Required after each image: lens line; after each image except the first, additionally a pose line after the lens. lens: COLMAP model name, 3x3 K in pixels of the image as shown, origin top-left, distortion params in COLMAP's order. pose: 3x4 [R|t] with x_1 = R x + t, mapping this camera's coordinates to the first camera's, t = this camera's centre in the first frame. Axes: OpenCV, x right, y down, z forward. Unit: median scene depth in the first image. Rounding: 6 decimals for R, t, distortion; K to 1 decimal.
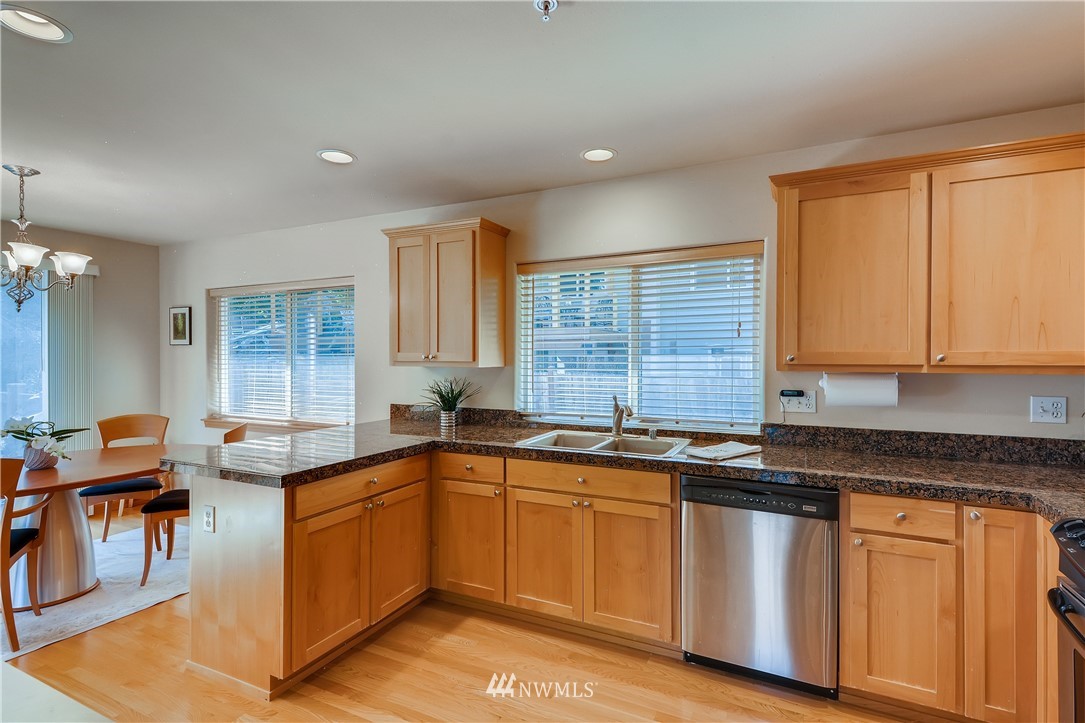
lens RADIAL K [[519.3, 0, 551.8], [0, 519.3, 358.7], [0, 0, 1]] dist [0.026894, -0.009383]
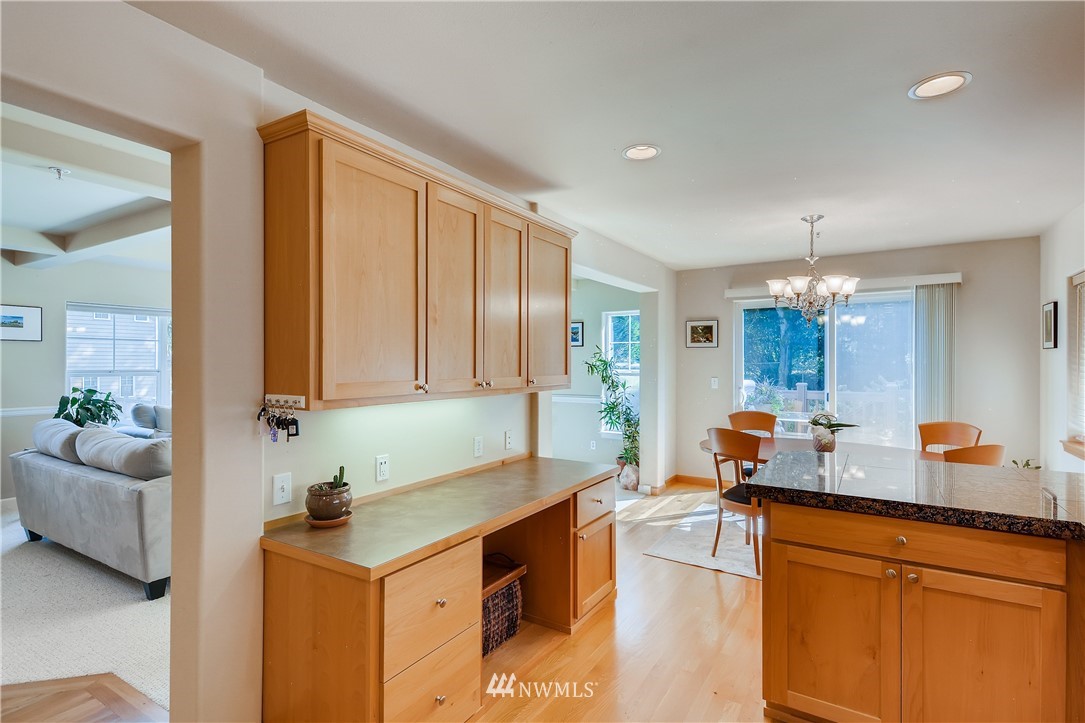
lens RADIAL K [[519.3, 0, 546.2], [0, 519.3, 361.4], [0, 0, 1]] dist [0.026894, -0.009383]
pose [[-0.083951, -0.001140, -0.996469, 0.214164], [-0.003417, 0.999994, -0.000856, -0.002539], [0.996464, 0.003333, -0.083954, 0.305566]]
